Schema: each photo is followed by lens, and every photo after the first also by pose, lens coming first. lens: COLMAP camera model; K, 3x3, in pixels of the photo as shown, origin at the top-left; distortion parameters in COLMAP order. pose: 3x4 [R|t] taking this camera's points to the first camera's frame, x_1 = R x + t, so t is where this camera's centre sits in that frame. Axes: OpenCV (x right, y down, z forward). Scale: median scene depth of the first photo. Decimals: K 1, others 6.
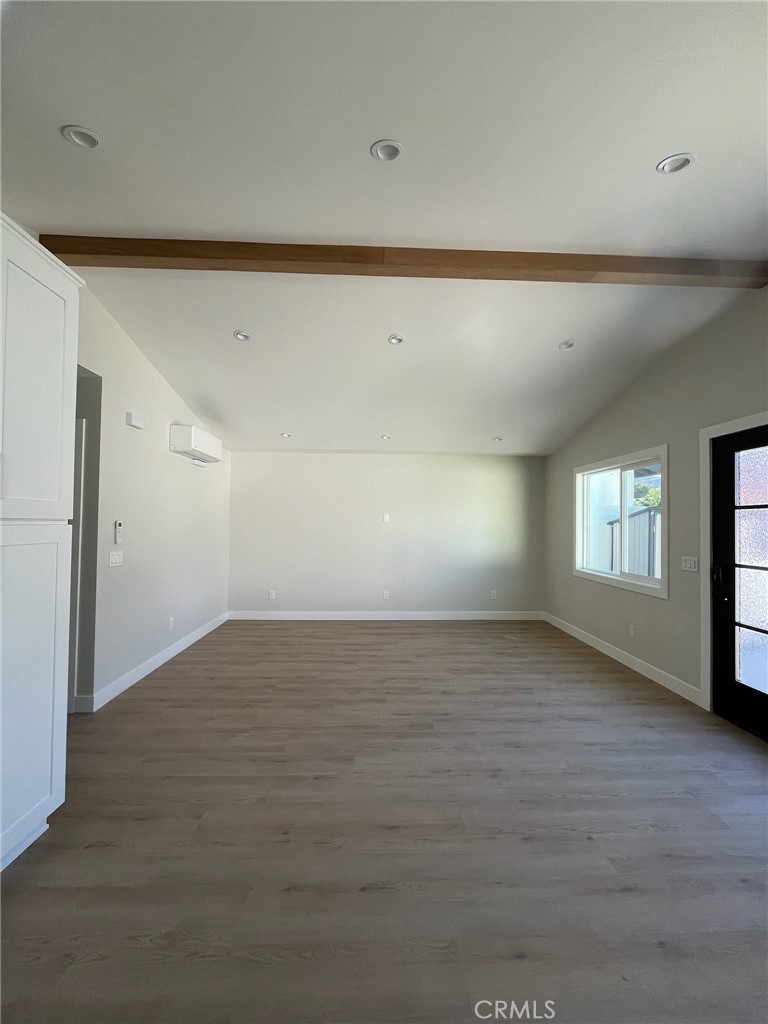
lens RADIAL K [[413.1, 0, 382.2], [0, 413.1, 512.1], [0, 0, 1]] dist [-0.003113, 0.000241]
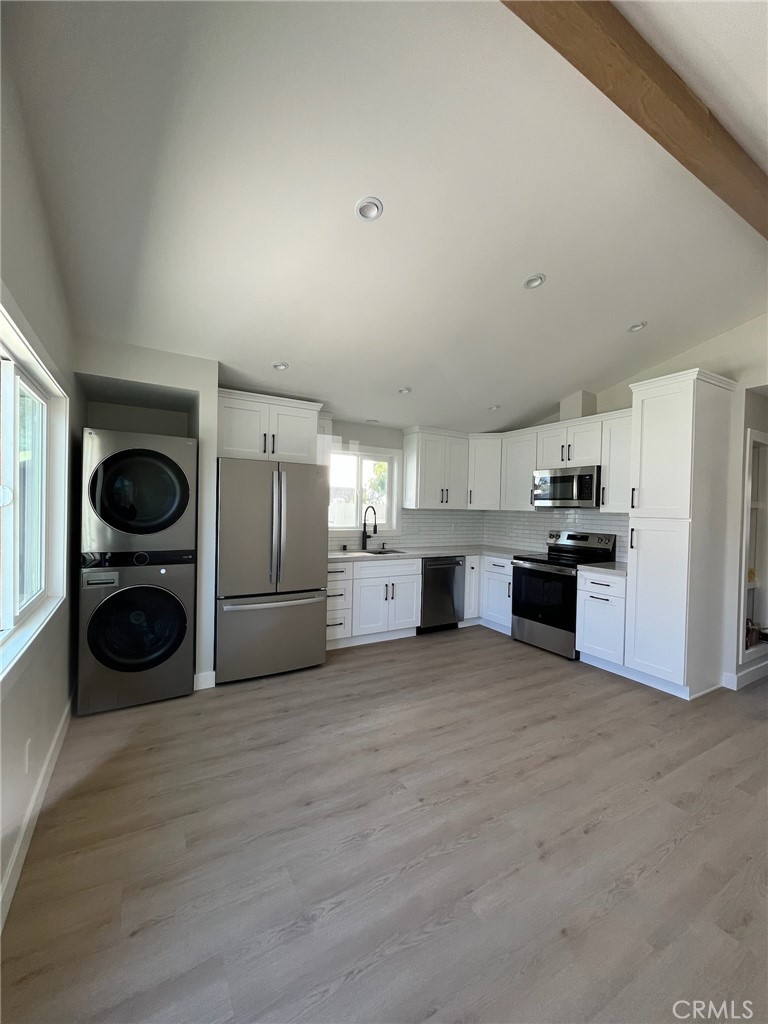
lens RADIAL K [[413.1, 0, 387.1], [0, 413.1, 513.0], [0, 0, 1]] dist [-0.003113, 0.000241]
pose [[-0.874555, -0.023583, -0.484353, 0.740069], [-0.017955, 0.999707, -0.016255, 0.031288], [0.484594, -0.005520, -0.874722, 1.253291]]
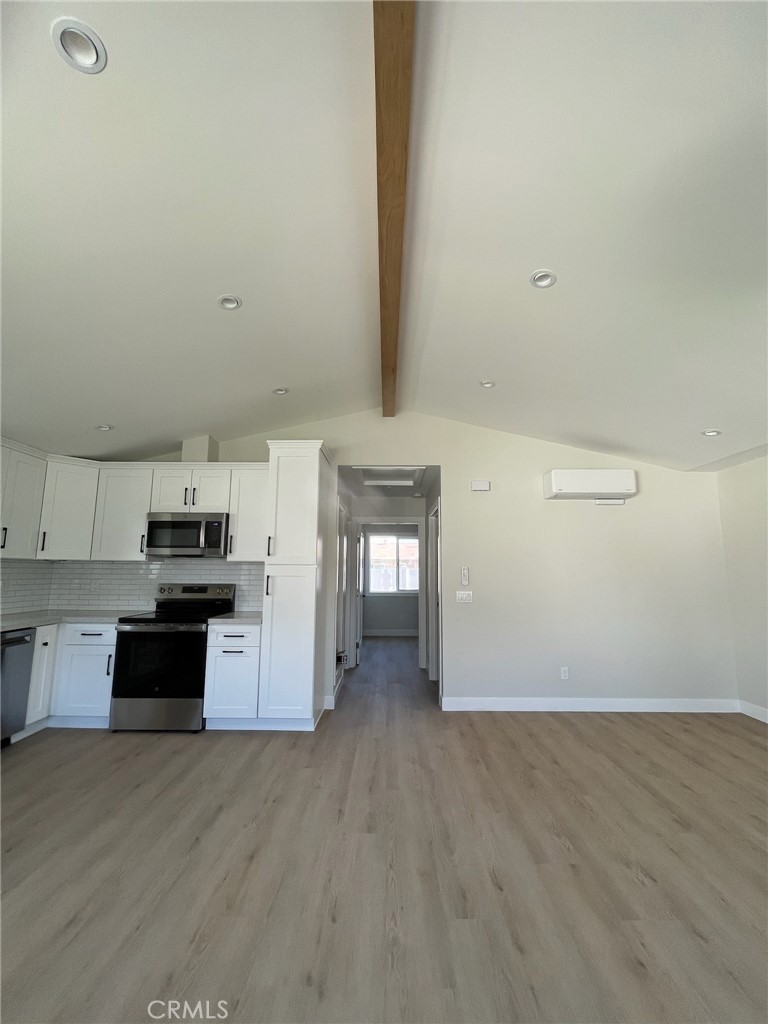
lens RADIAL K [[413.1, 0, 383.3], [0, 413.1, 514.3], [0, 0, 1]] dist [-0.003113, 0.000241]
pose [[-0.038062, -0.144760, -0.988734, 0.777641], [0.020369, 0.989133, -0.145603, 0.049792], [0.999068, -0.025682, -0.034700, 0.934015]]
